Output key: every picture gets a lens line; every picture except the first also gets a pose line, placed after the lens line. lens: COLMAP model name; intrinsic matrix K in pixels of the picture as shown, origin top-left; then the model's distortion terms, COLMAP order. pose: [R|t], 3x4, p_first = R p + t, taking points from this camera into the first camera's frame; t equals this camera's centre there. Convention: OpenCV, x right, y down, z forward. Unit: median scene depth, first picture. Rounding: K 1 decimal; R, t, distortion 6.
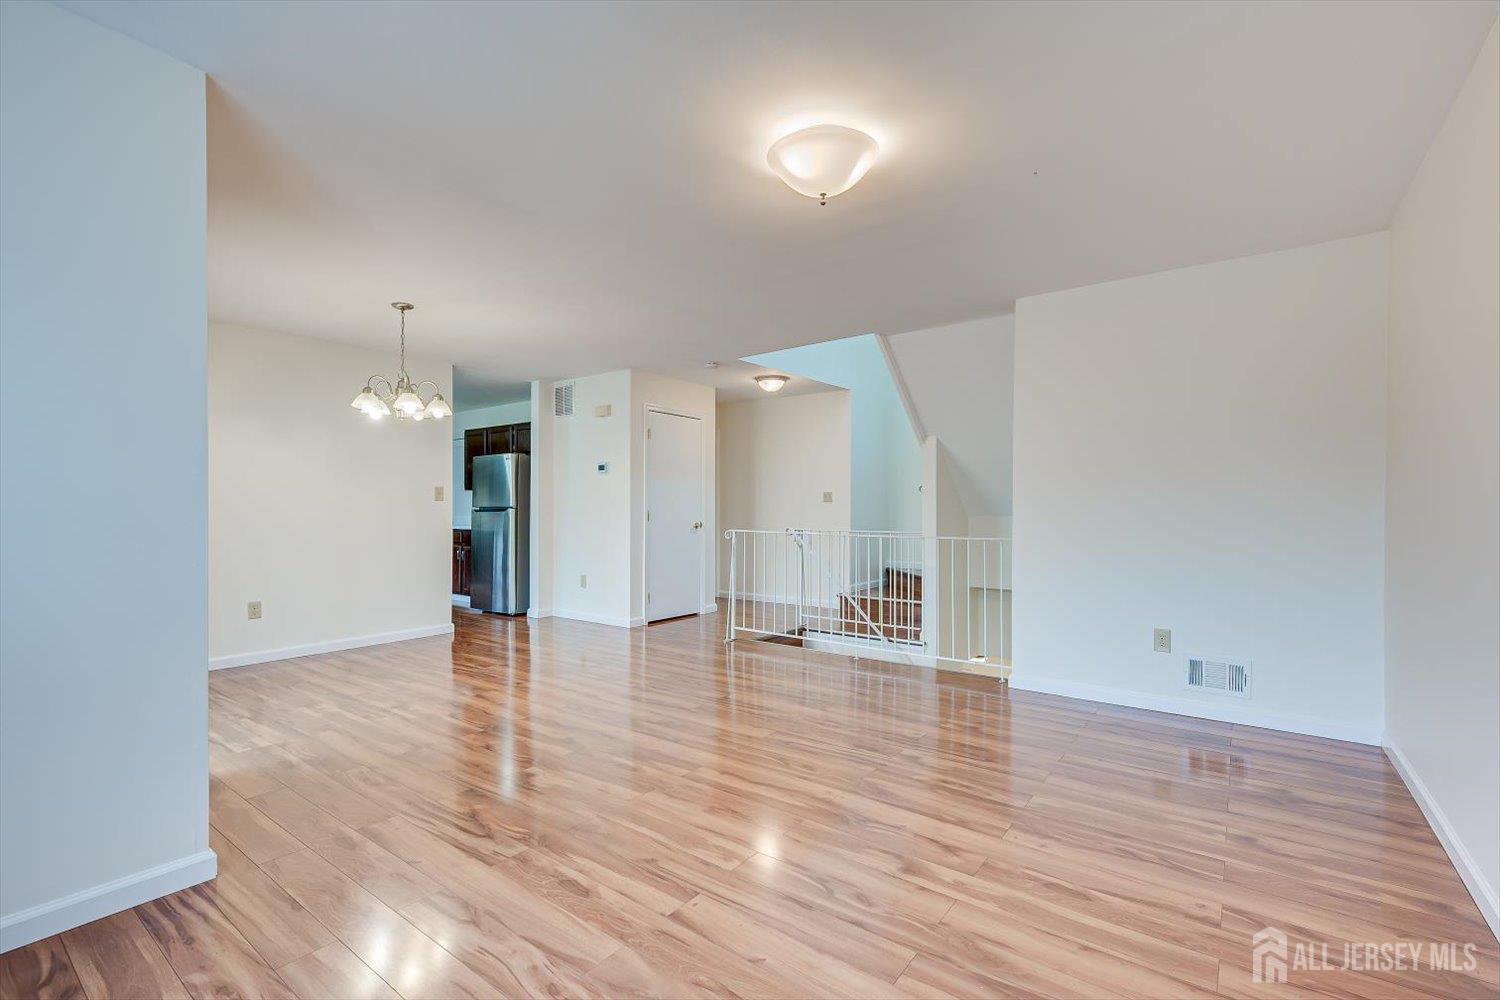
lens RADIAL K [[659.6, 0, 755.7], [0, 659.6, 508.8], [0, 0, 1]] dist [0.000478, 0.000080]
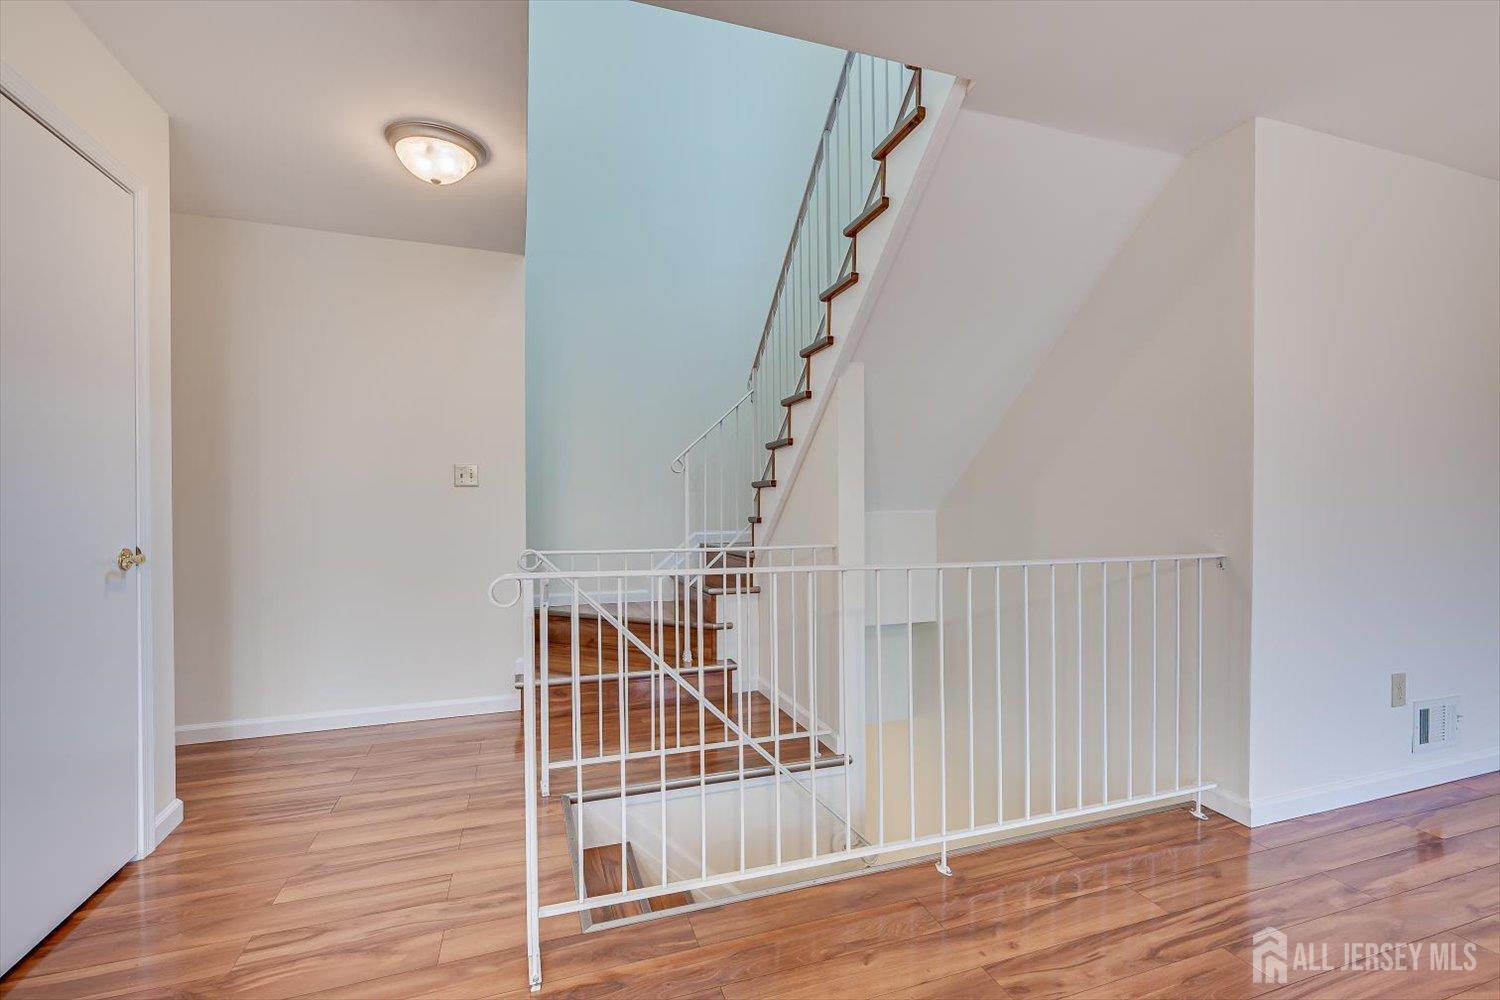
lens RADIAL K [[659.6, 0, 755.7], [0, 659.6, 508.8], [0, 0, 1]] dist [0.000478, 0.000080]
pose [[0.564858, -0.007152, 0.825157, -0.308763], [0.001021, 0.999968, 0.007969, 0.004599], [-0.825188, -0.003658, 0.564847, 1.084961]]
